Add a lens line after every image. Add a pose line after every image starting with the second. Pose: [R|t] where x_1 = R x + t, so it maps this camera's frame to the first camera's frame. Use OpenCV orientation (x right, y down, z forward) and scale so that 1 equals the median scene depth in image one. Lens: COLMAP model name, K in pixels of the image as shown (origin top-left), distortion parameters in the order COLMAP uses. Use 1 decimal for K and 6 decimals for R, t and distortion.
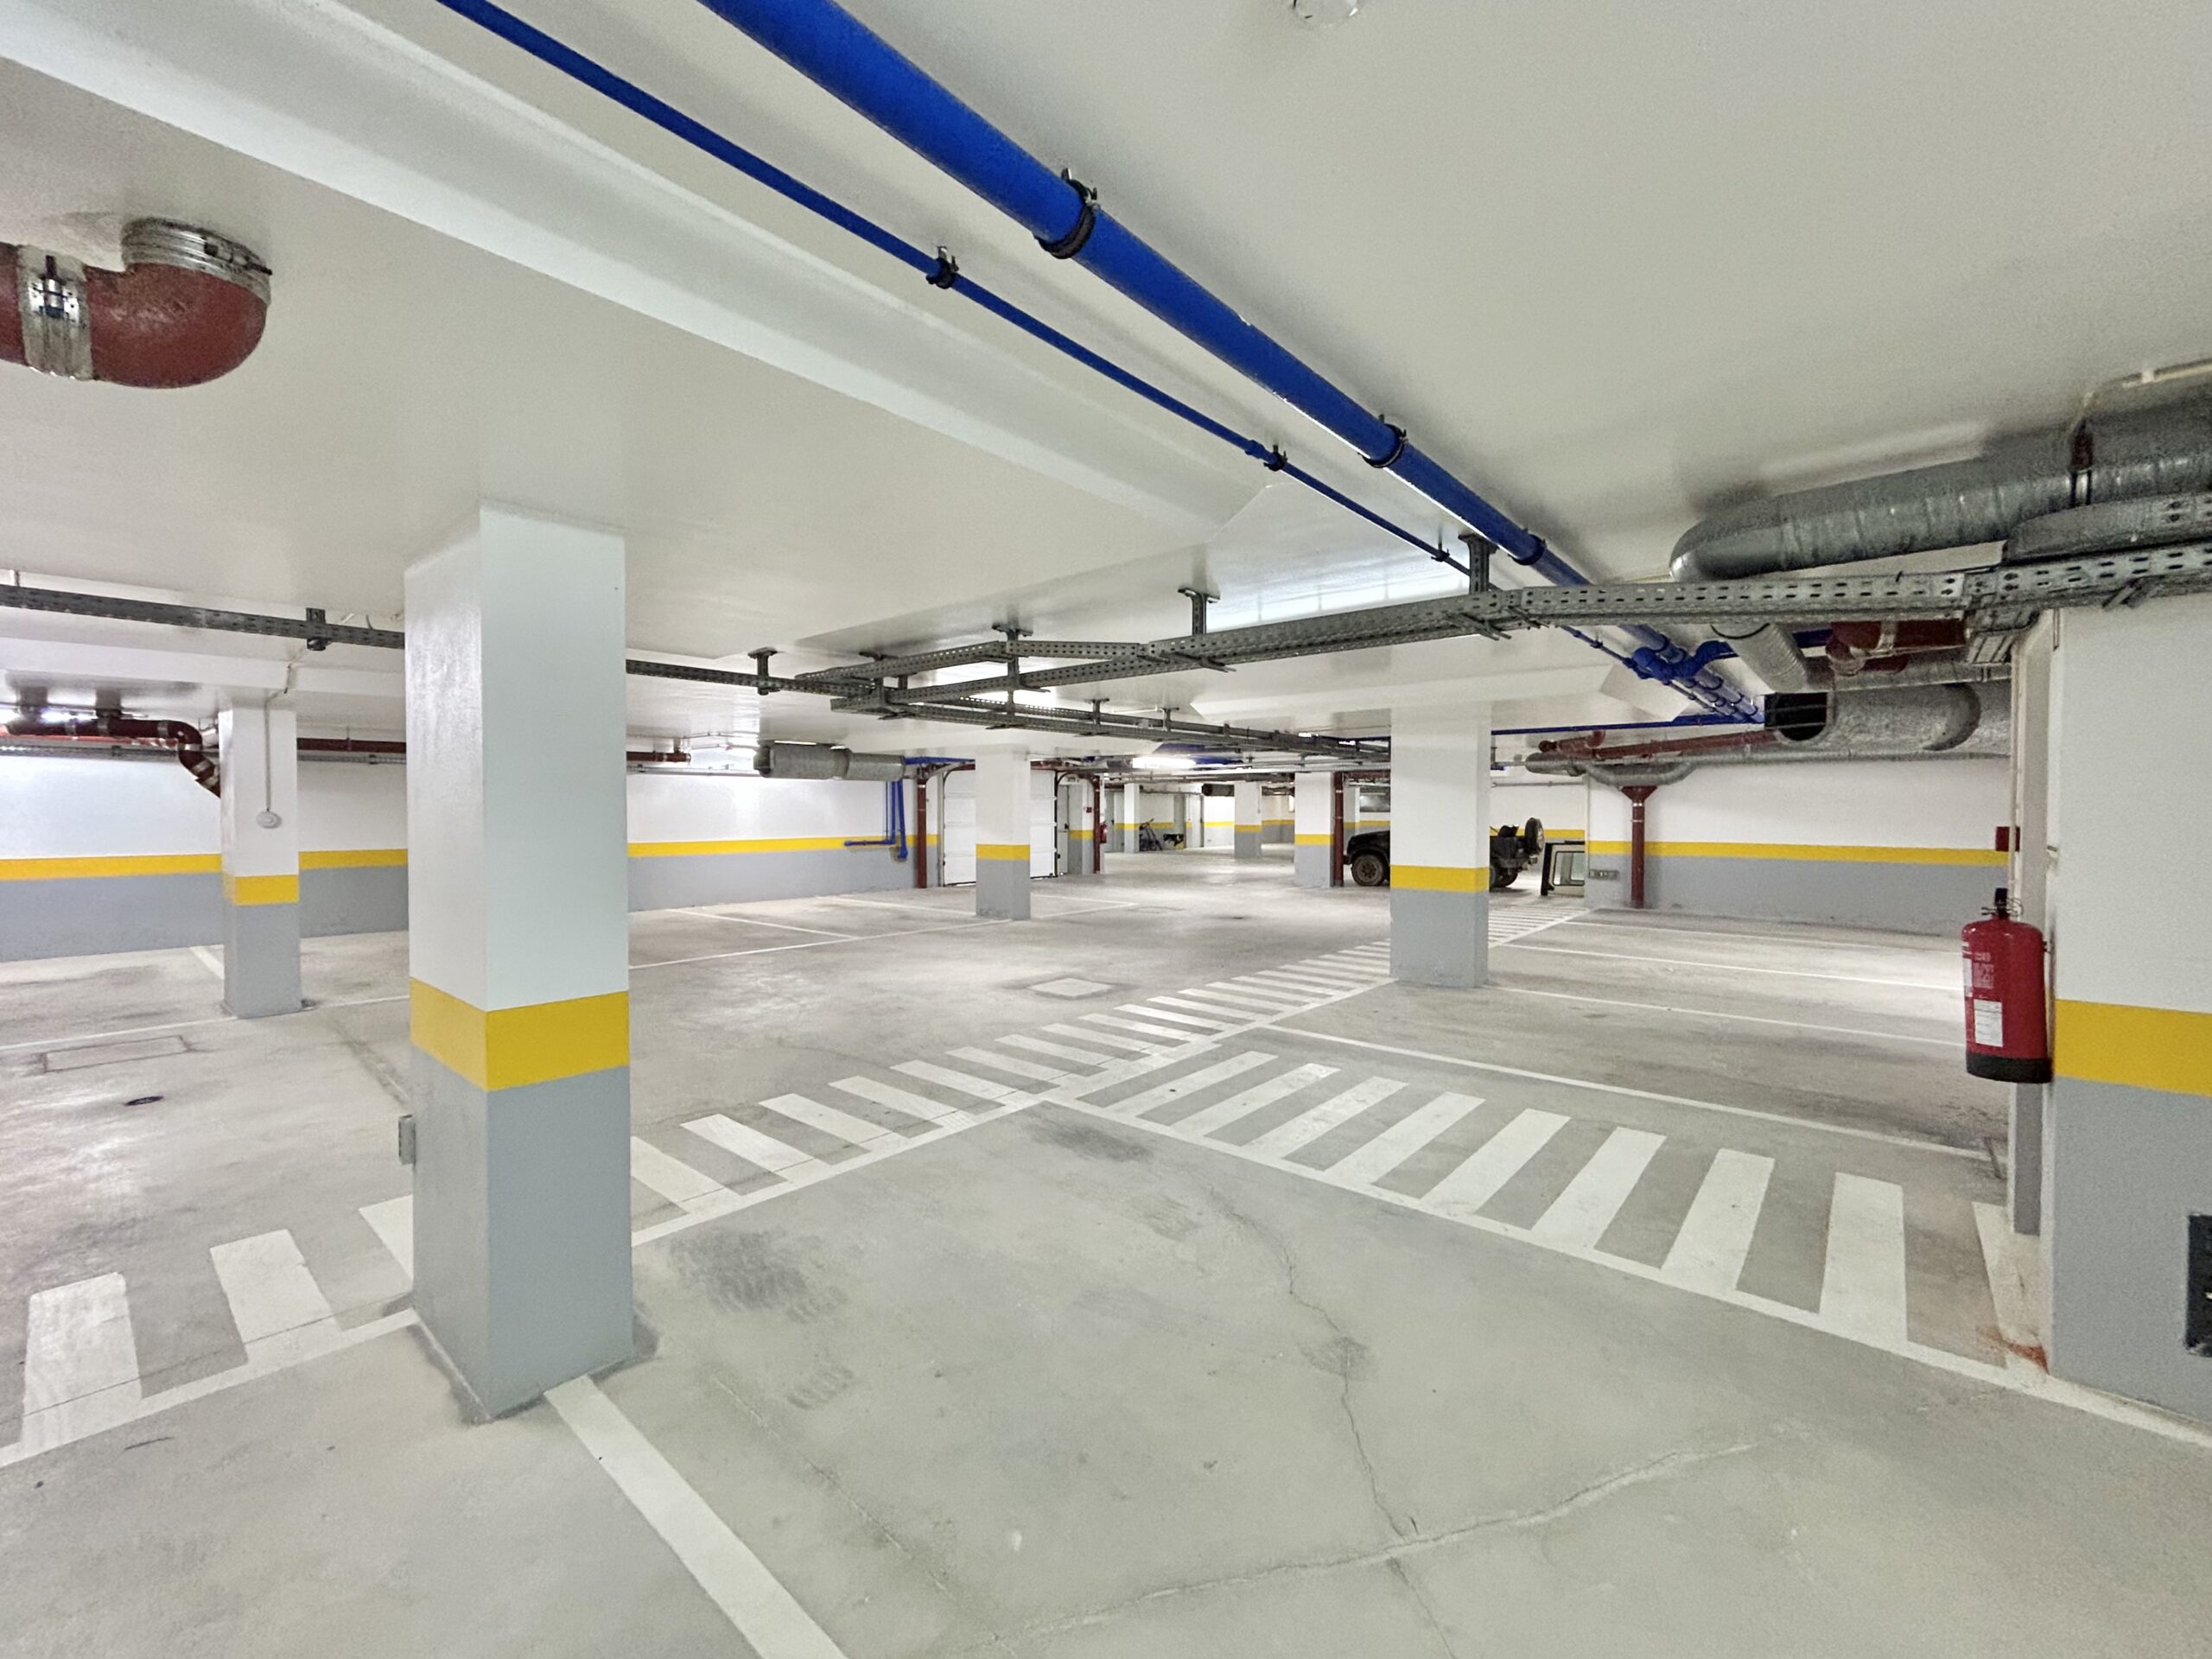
lens RADIAL K [[917.8, 0, 1106.5], [0, 917.8, 816.6], [0, 0, 1]] dist [-0.002361, 0.000046]
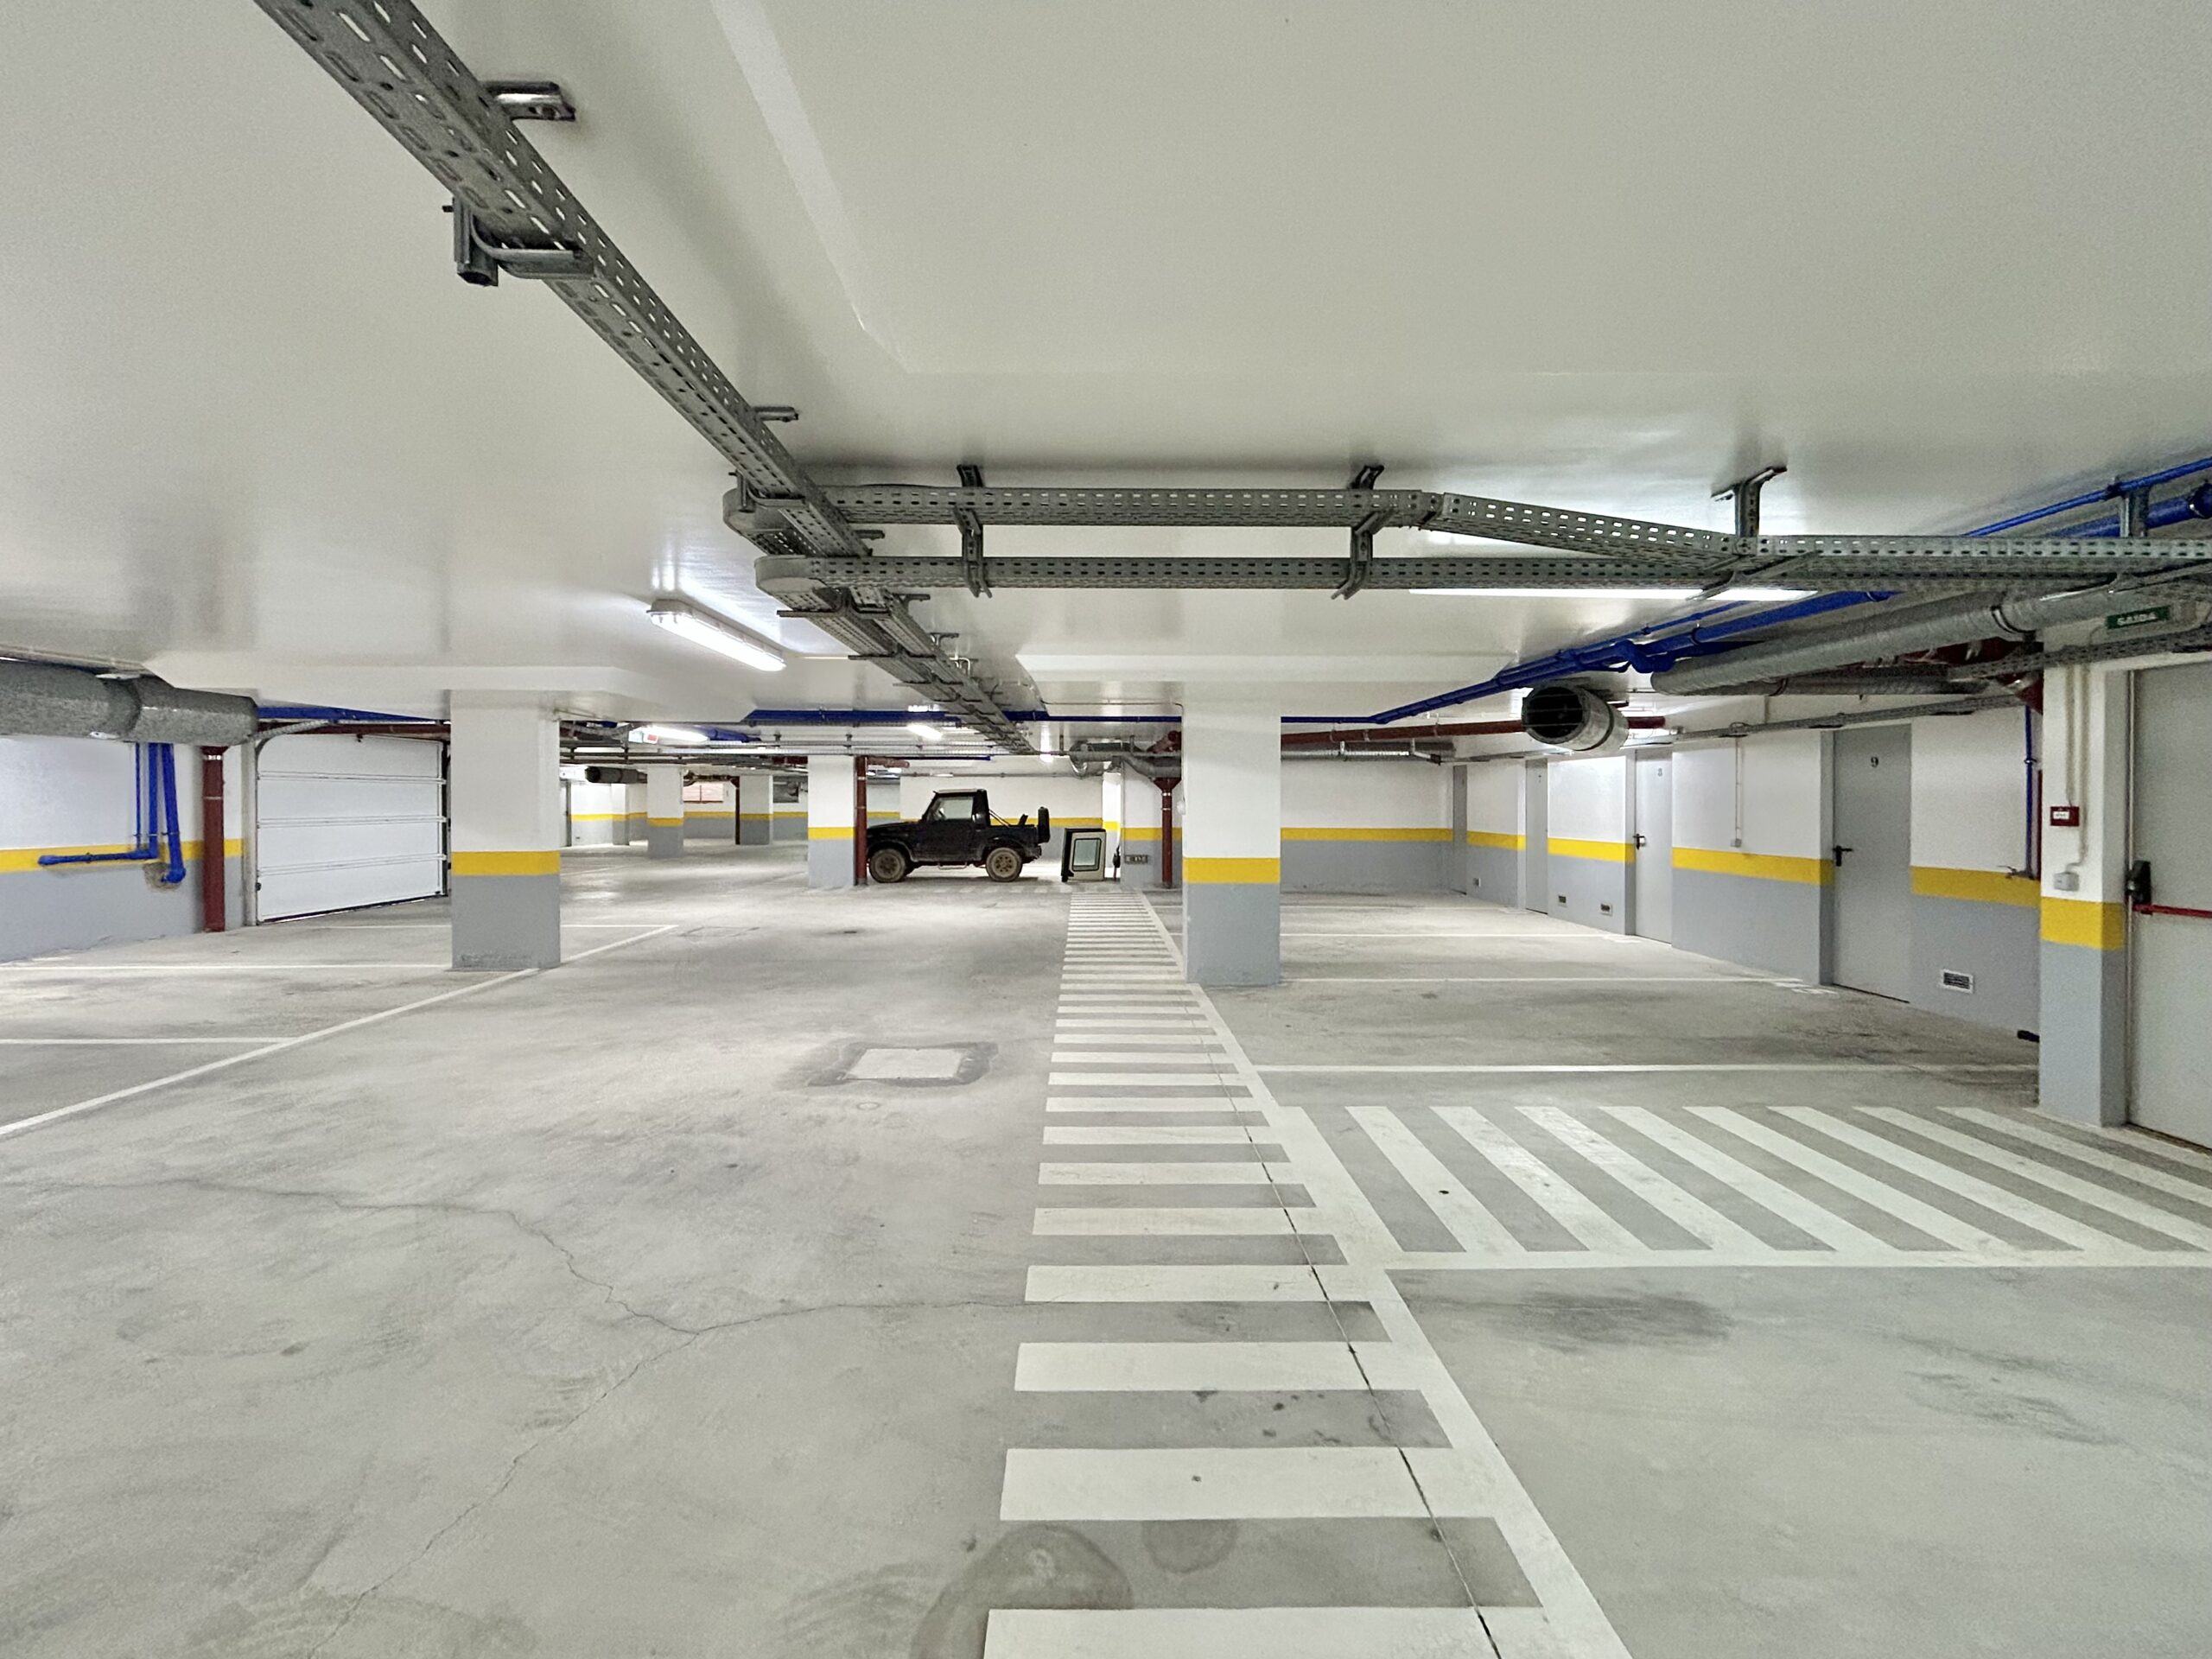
lens RADIAL K [[917.8, 0, 1106.5], [0, 917.8, 816.6], [0, 0, 1]] dist [-0.002361, 0.000046]
pose [[0.747850, -0.011365, 0.663770, -0.394180], [0.004980, 0.999921, 0.011509, 0.001498], [-0.663849, -0.005301, 0.747848, 0.438239]]
